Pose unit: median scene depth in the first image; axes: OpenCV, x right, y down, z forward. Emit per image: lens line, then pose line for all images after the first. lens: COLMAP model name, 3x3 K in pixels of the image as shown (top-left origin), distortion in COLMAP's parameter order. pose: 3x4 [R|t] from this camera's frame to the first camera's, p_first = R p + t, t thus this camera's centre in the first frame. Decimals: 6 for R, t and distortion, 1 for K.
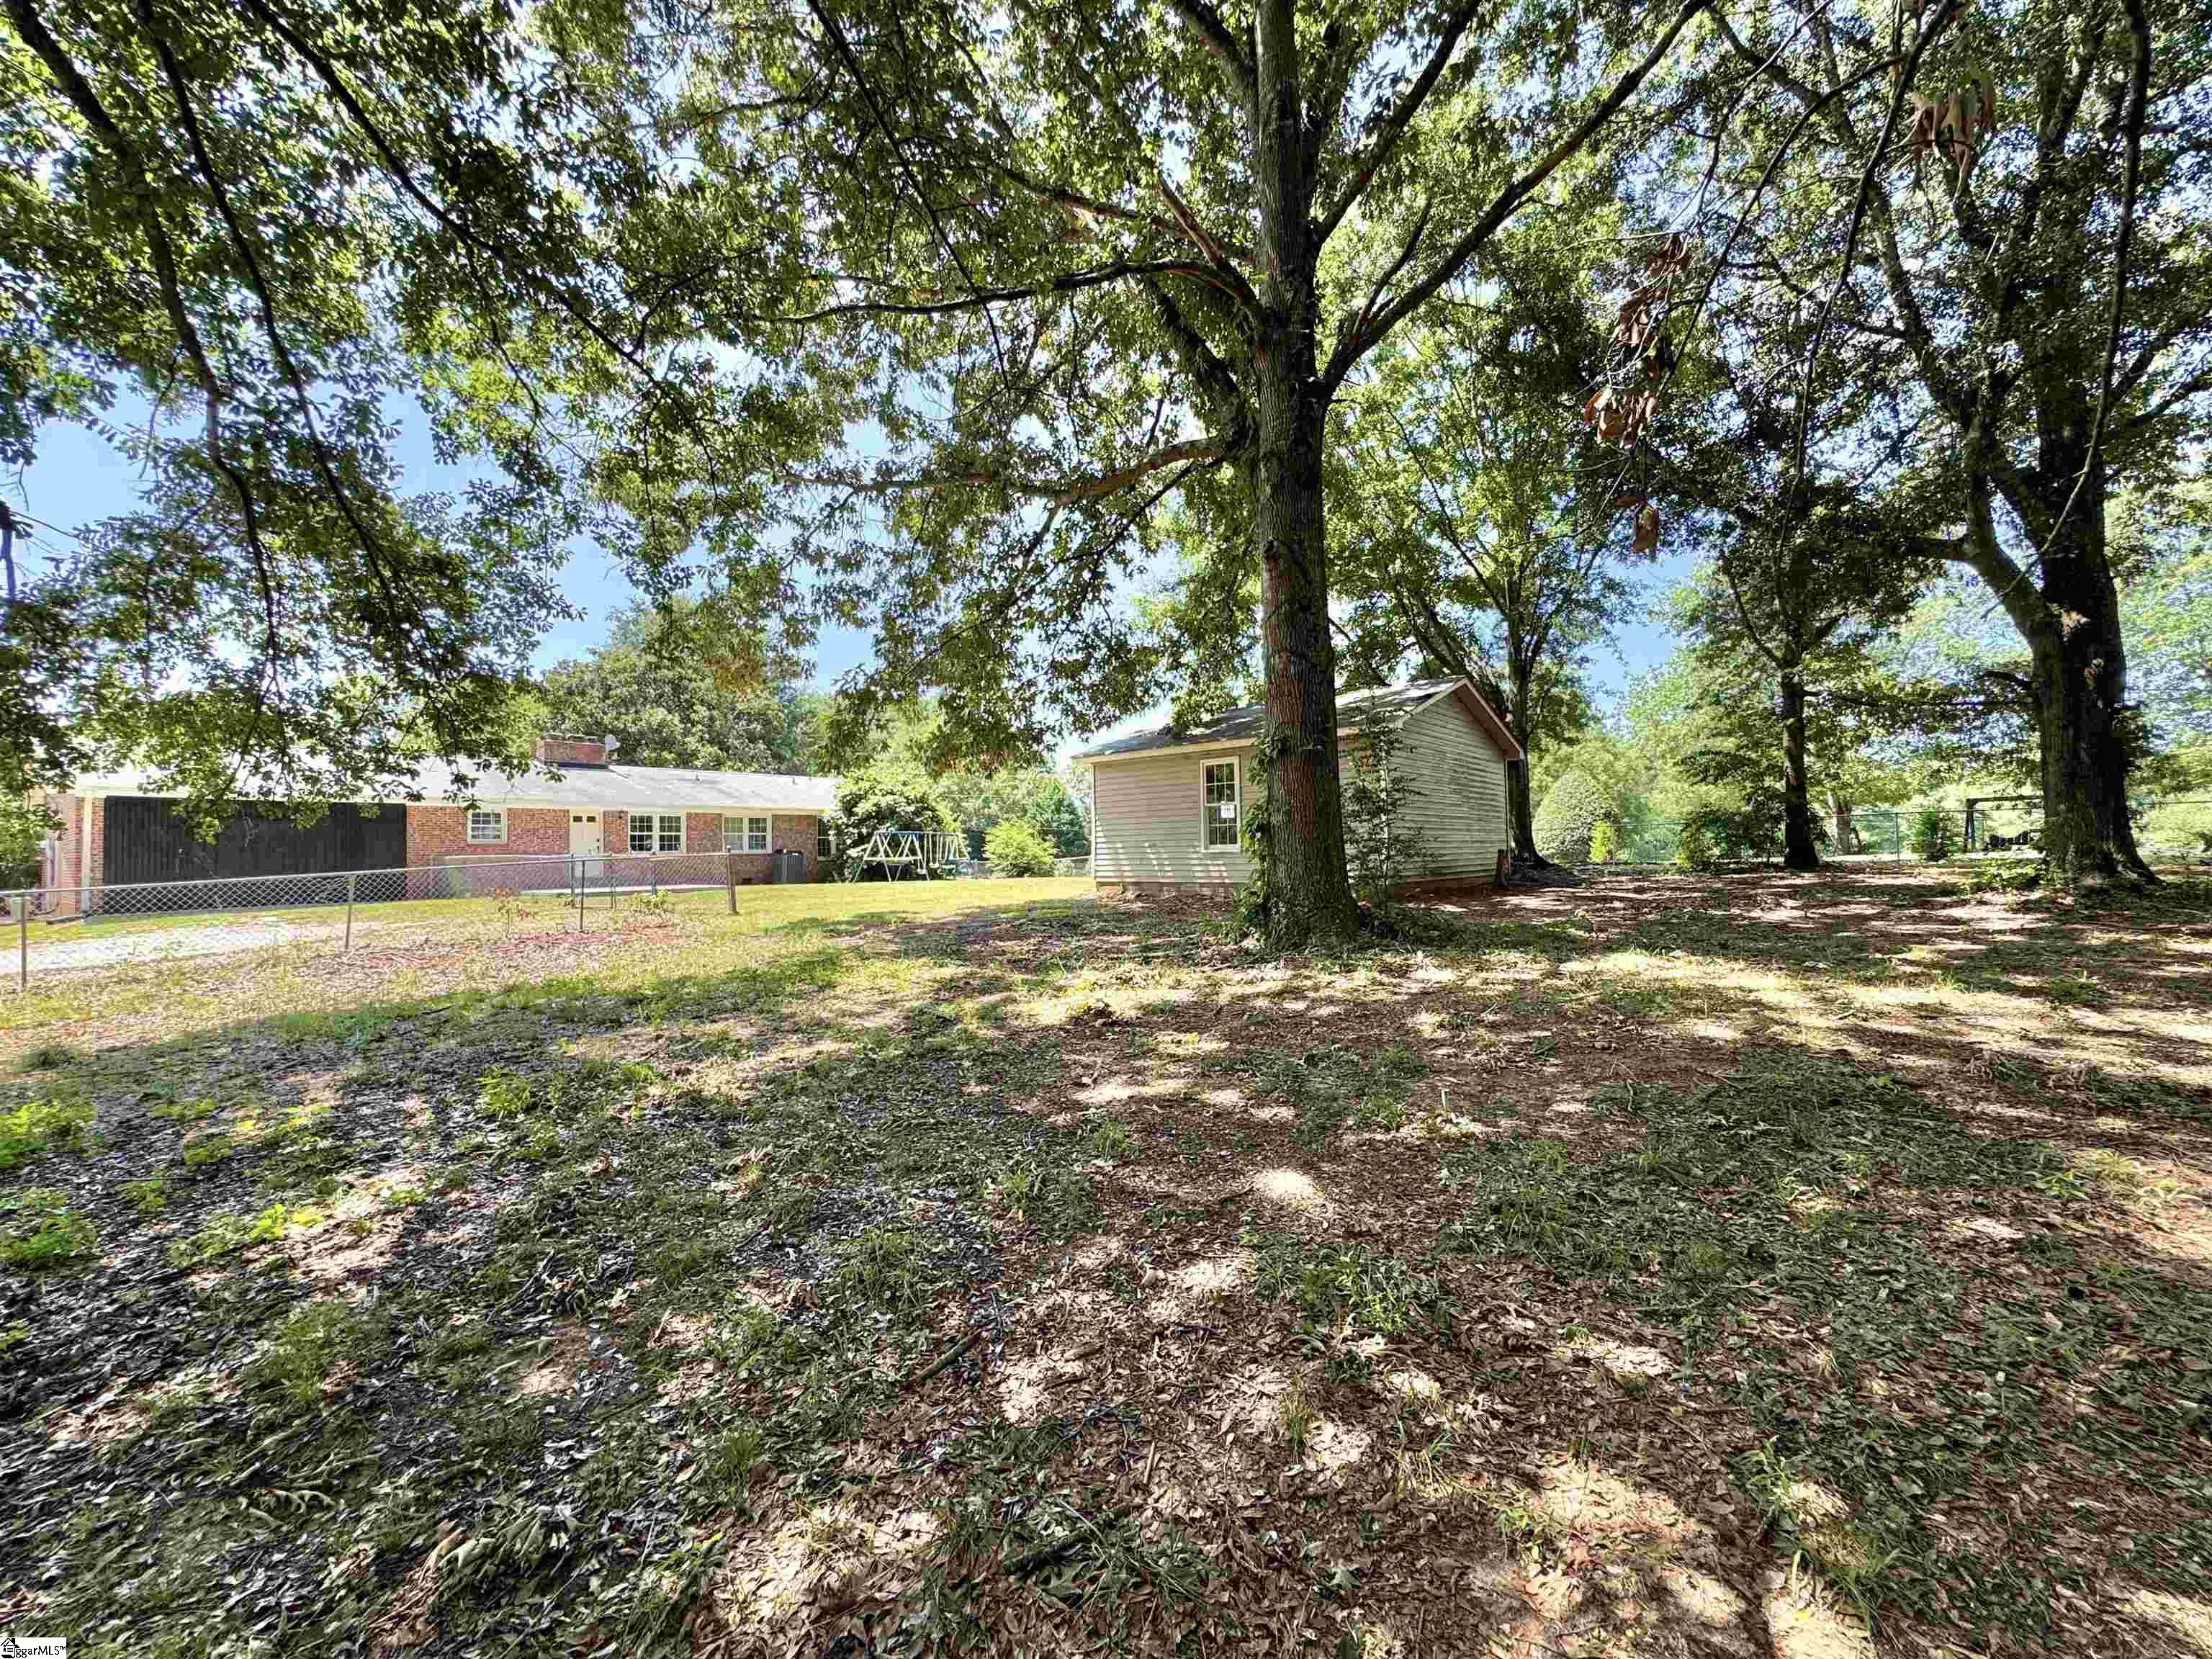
lens RADIAL K [[888.8, 0, 1103.0], [0, 888.8, 834.8], [0, 0, 1]] dist [-0.003119, -0.000597]
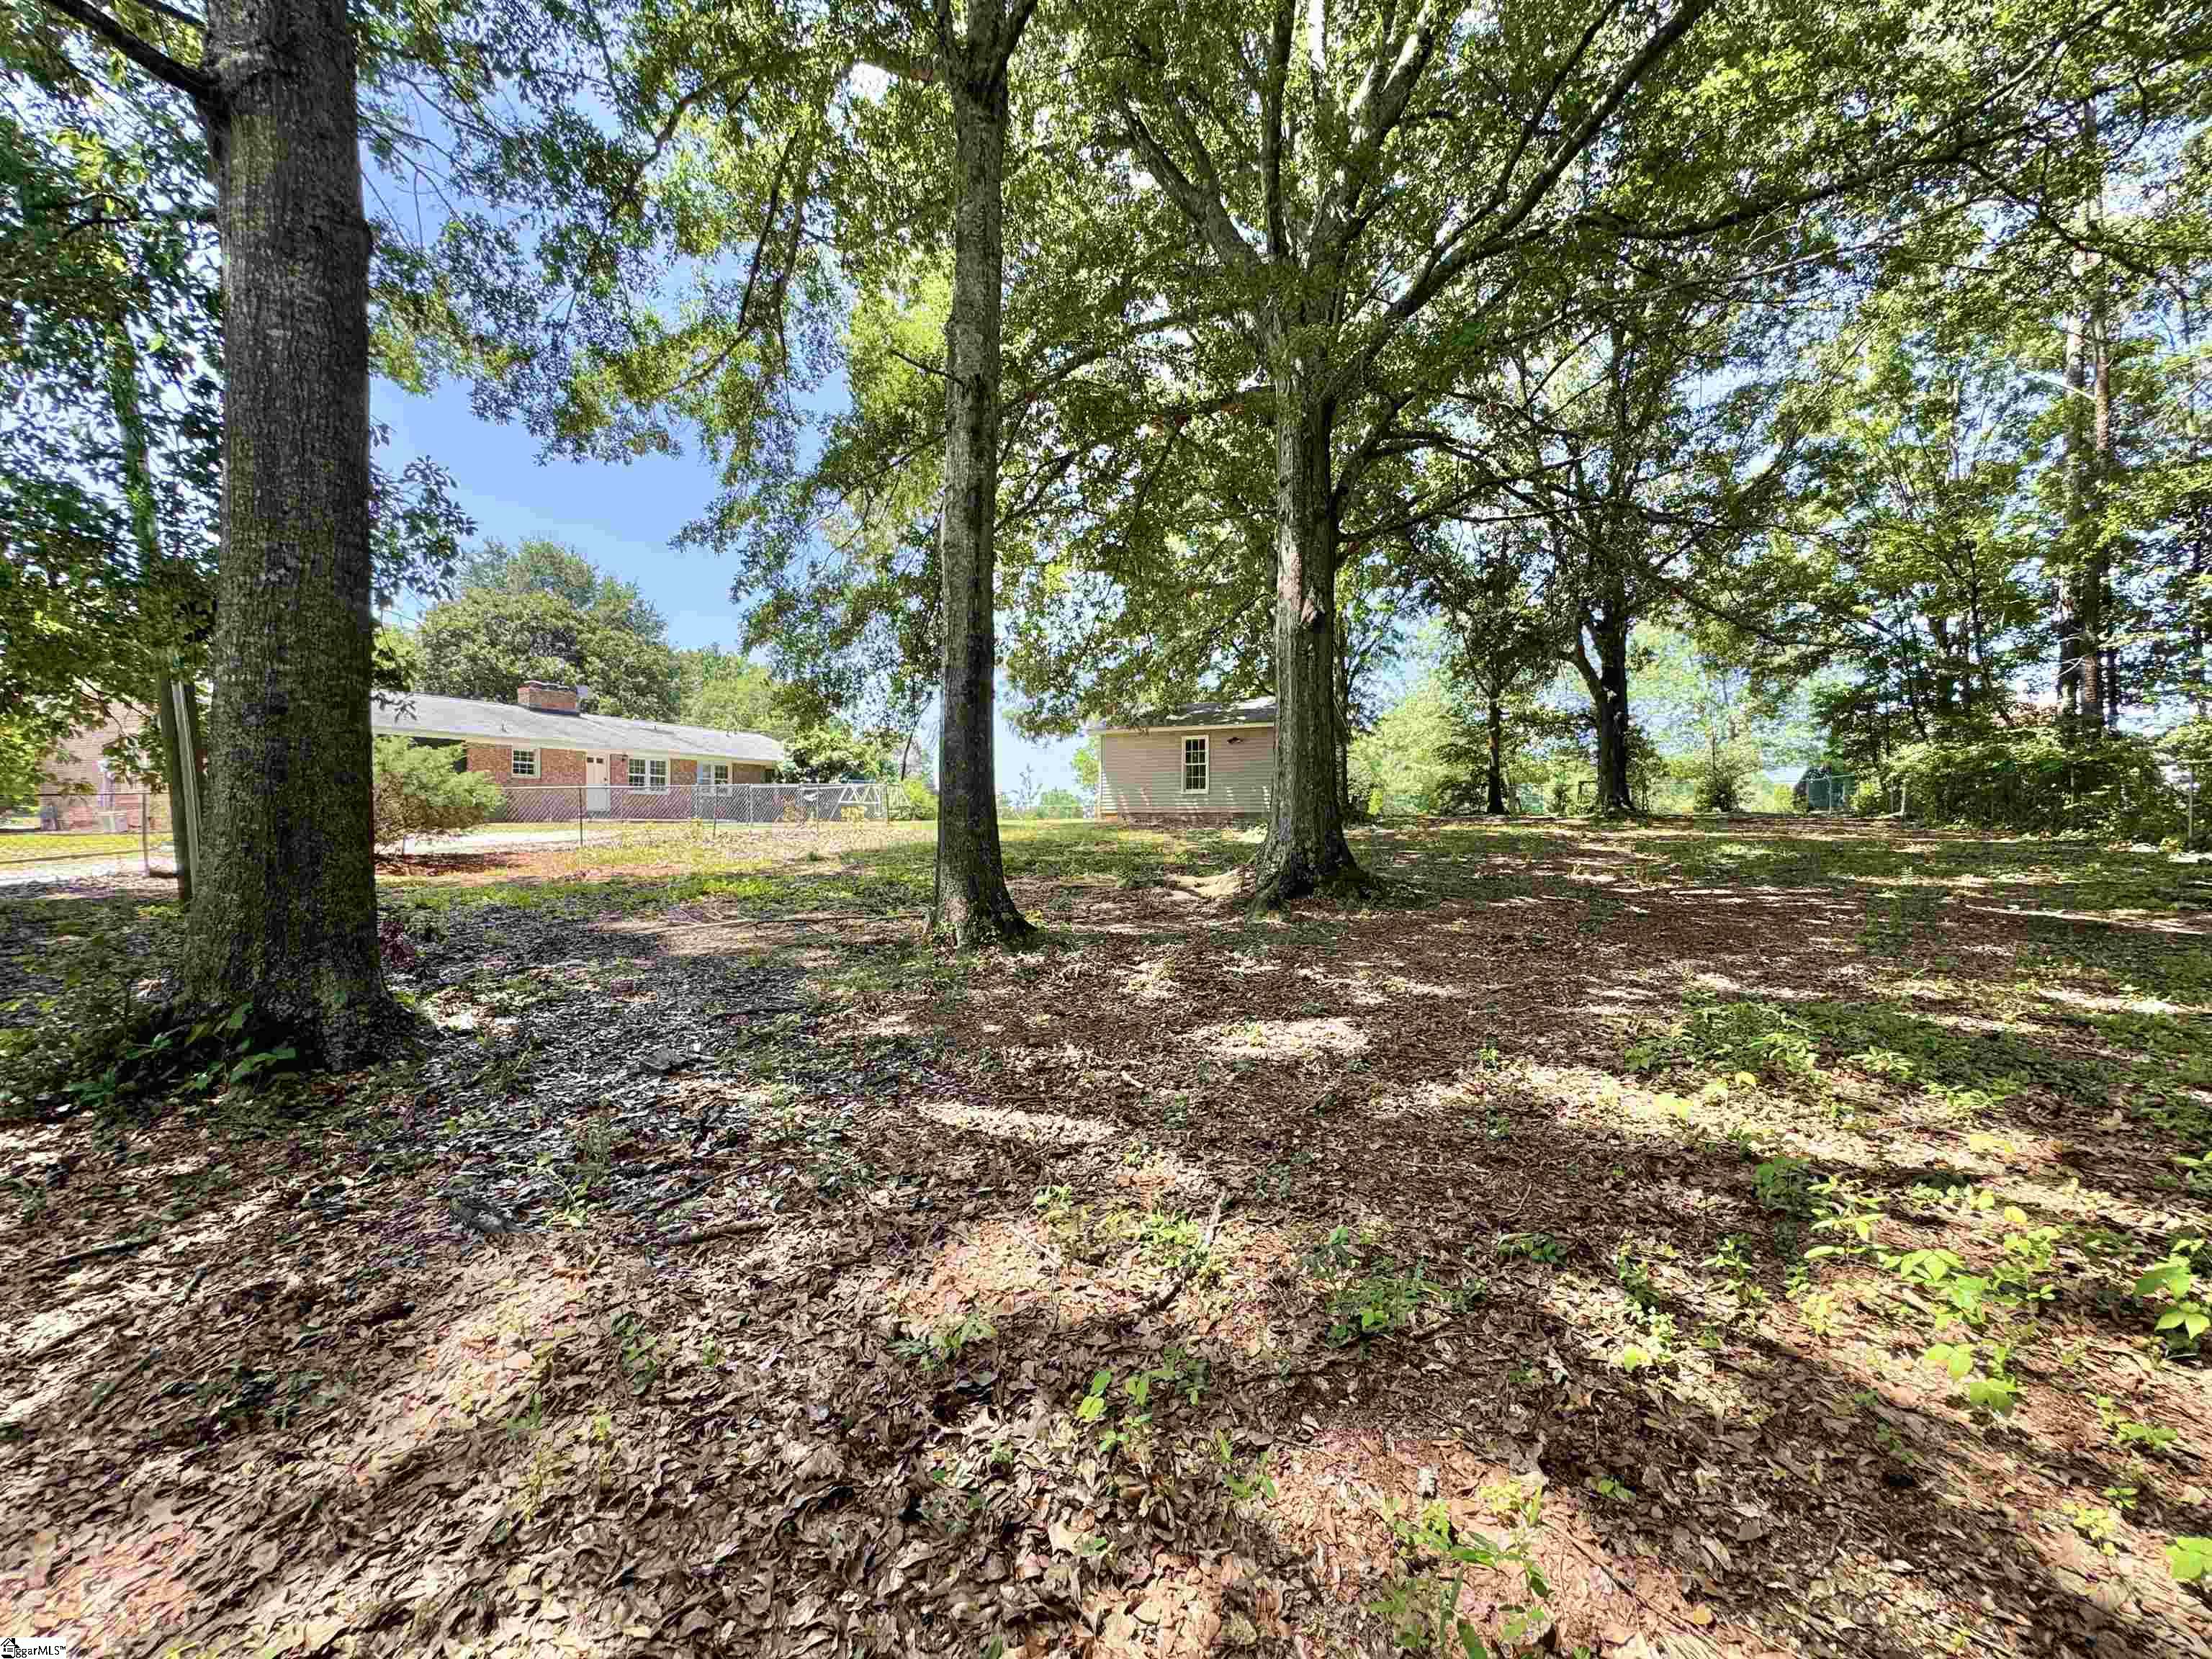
lens RADIAL K [[888.8, 0, 1109.5], [0, 888.8, 830.7], [0, 0, 1]] dist [-0.003119, -0.000597]
pose [[0.961863, 0.016951, 0.273007, -0.406488], [-0.024810, 0.999371, 0.025357, 0.044196], [-0.272405, -0.031163, 0.961678, -0.460229]]
